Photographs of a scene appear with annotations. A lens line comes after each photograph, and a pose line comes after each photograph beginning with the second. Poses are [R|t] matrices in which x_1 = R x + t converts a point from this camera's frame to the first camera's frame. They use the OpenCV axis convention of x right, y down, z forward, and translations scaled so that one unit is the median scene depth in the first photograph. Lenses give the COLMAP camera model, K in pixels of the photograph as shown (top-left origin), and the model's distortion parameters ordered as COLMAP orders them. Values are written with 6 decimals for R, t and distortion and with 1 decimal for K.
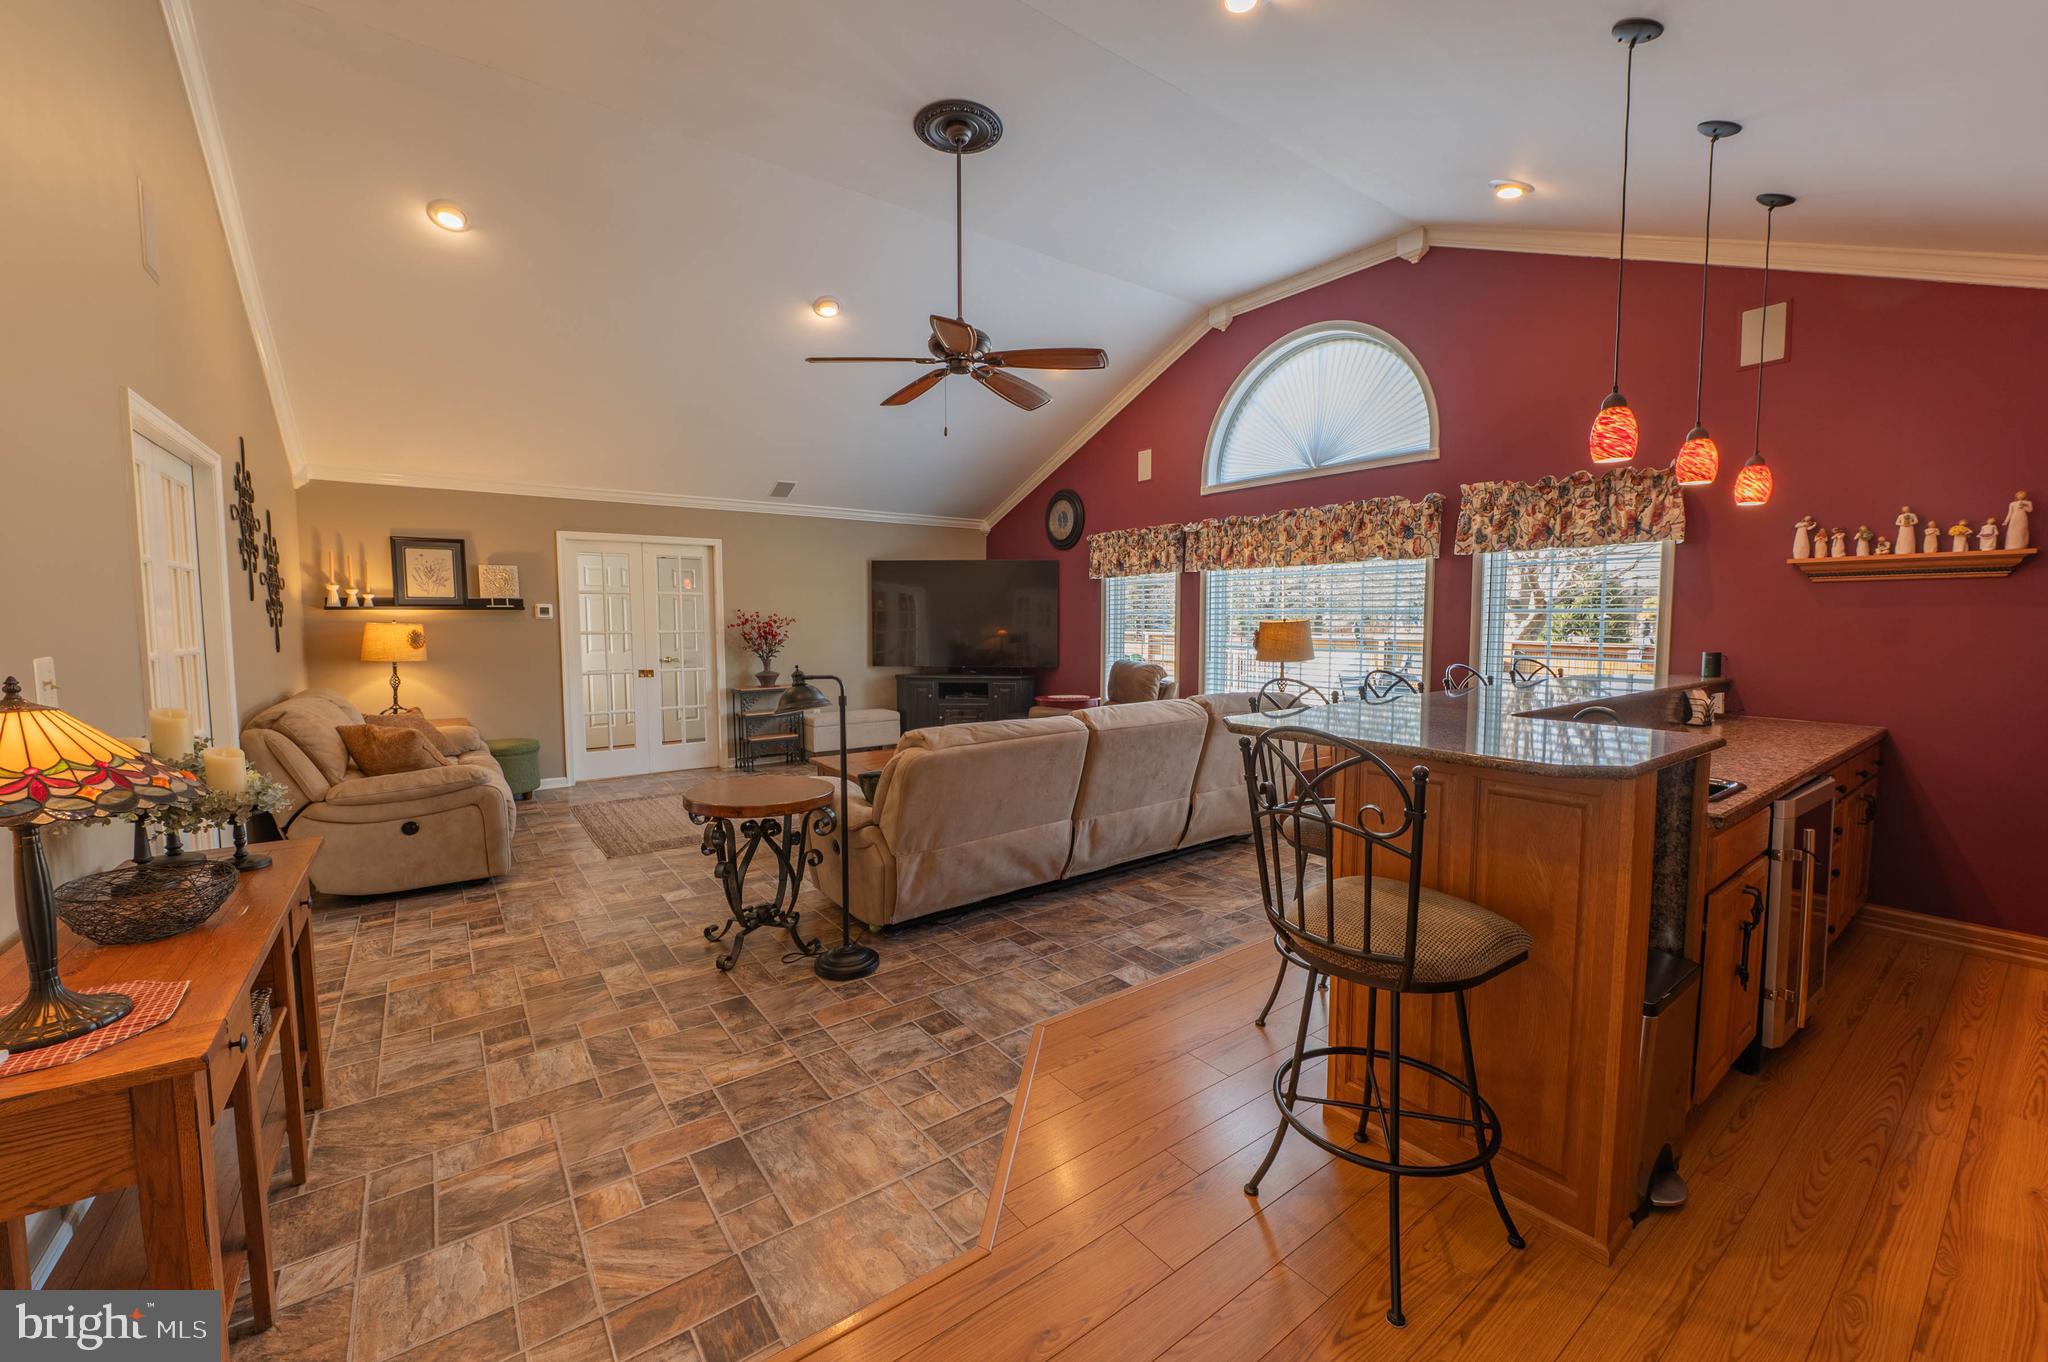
lens RADIAL K [[808.9, 0, 1029.6], [0, 808.9, 670.3], [0, 0, 1]] dist [-0.000907, -0.000342]
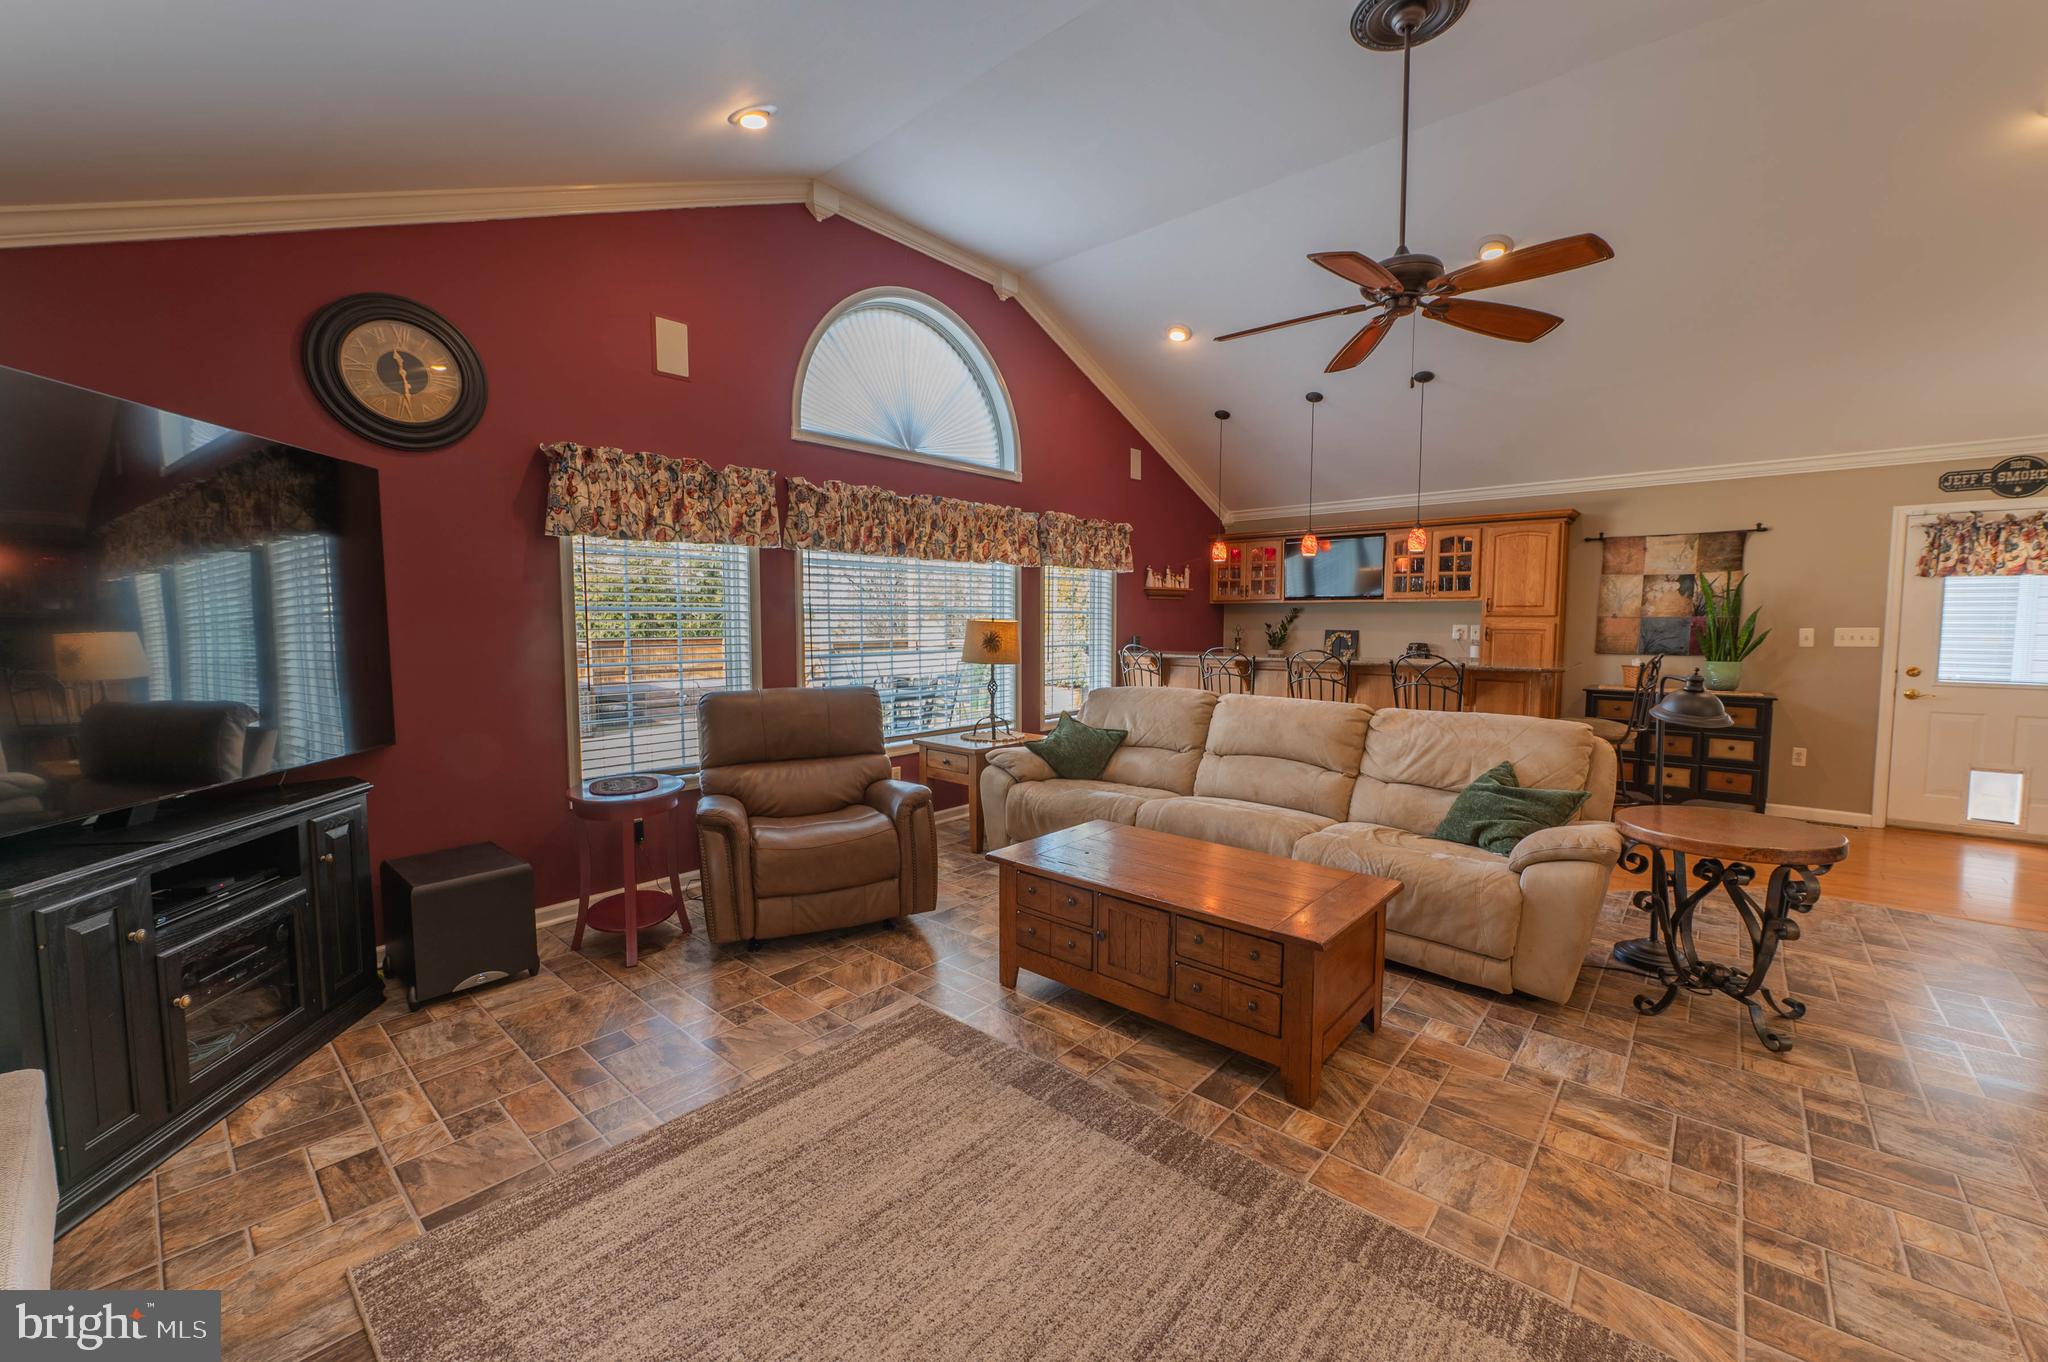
lens RADIAL K [[808.9, 0, 1018.7], [0, 808.9, 676.3], [0, 0, 1]] dist [-0.000907, -0.000342]
pose [[-0.207118, -0.065815, 0.976100, -0.620631], [0.070228, 0.994160, 0.081934, -0.071974], [-0.975792, 0.085519, -0.201287, 1.179600]]
